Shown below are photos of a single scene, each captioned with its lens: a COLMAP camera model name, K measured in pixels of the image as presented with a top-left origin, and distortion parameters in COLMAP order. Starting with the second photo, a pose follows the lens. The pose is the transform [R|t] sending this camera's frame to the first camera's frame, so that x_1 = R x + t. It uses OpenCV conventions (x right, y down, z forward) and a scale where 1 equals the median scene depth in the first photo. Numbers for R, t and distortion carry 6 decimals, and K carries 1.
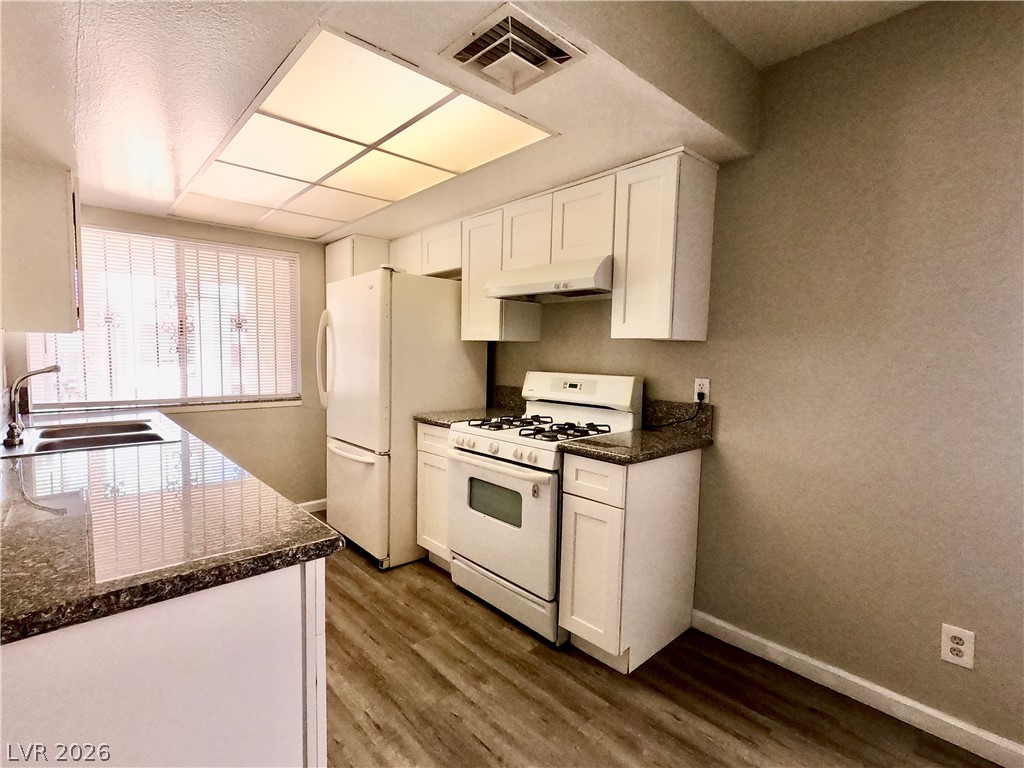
lens RADIAL K [[493.3, 0, 510.2], [0, 493.3, 384.9], [0, 0, 1]] dist [0.005488, 0.000675]
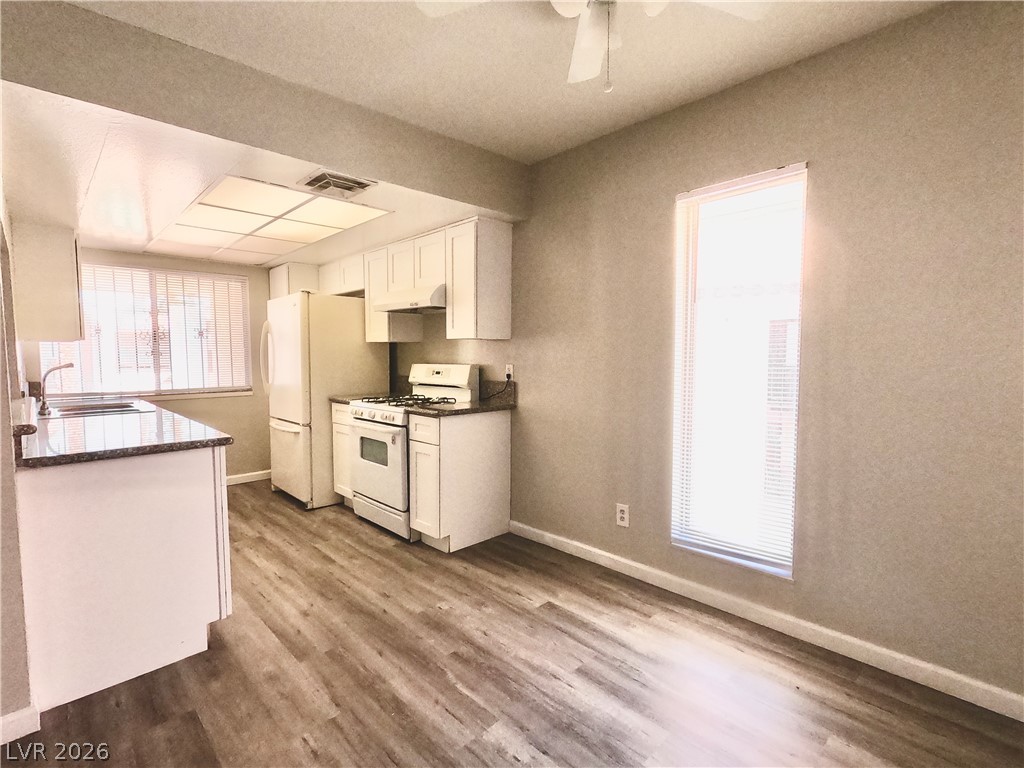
lens RADIAL K [[493.3, 0, 510.2], [0, 493.3, 384.9], [0, 0, 1]] dist [0.005488, 0.000675]
pose [[0.999293, -0.021116, 0.031091, 0.334514], [0.021189, 0.999773, -0.002021, 0.050800], [-0.031041, 0.002678, 0.999515, -0.487924]]
